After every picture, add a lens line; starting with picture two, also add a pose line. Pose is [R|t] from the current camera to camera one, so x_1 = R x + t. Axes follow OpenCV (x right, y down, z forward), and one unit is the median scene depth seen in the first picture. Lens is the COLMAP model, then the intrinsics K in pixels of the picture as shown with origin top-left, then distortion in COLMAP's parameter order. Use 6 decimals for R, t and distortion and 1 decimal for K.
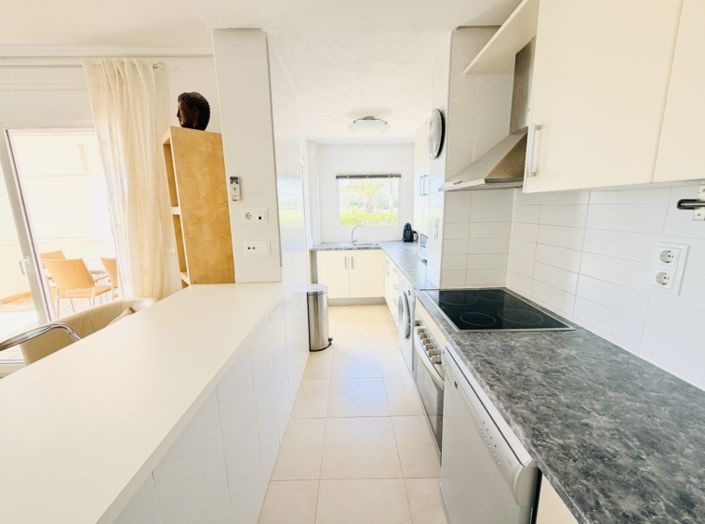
lens RADIAL K [[279.7, 0, 353.3], [0, 279.7, 259.8], [0, 0, 1]] dist [-0.002487, -0.000625]
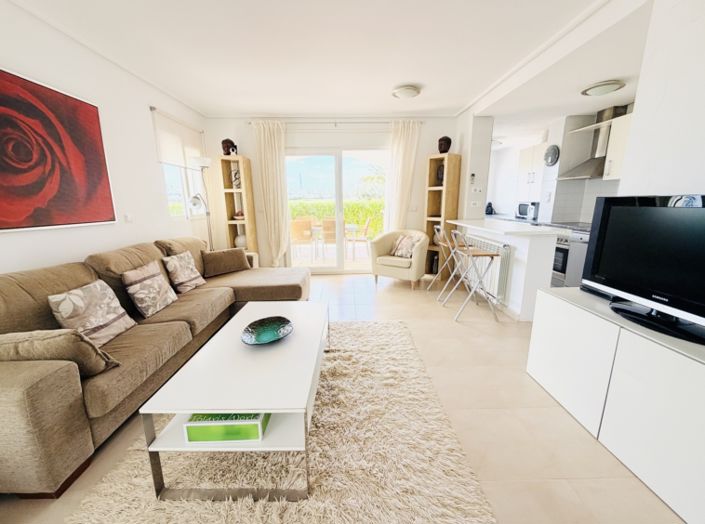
lens RADIAL K [[279.7, 0, 351.1], [0, 279.7, 263.7], [0, 0, 1]] dist [-0.002487, -0.000625]
pose [[0.999986, 0.002843, 0.004379, -1.379946], [-0.003010, 0.999251, 0.038569, 0.364485], [-0.004266, -0.038582, 0.999246, -1.344871]]
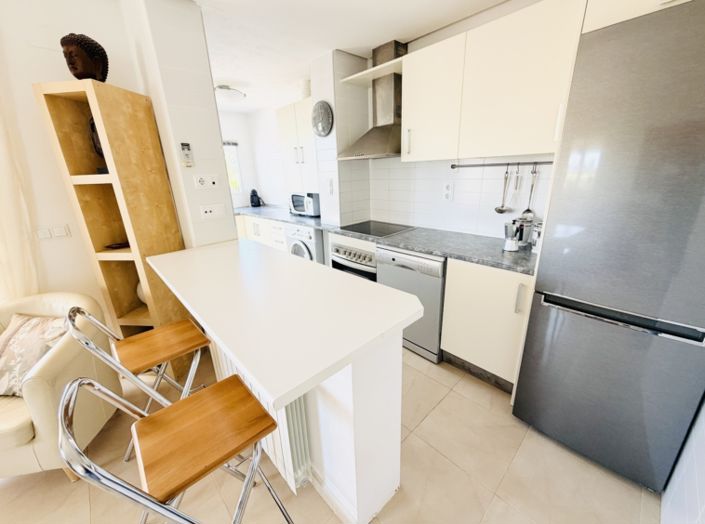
lens RADIAL K [[279.7, 0, 350.7], [0, 279.7, 262.7], [0, 0, 1]] dist [-0.002487, -0.000625]
pose [[0.735326, -0.221675, 0.640434, -0.681021], [0.148247, 0.974719, 0.167170, 0.051472], [-0.661300, -0.027982, 0.749599, -0.190565]]
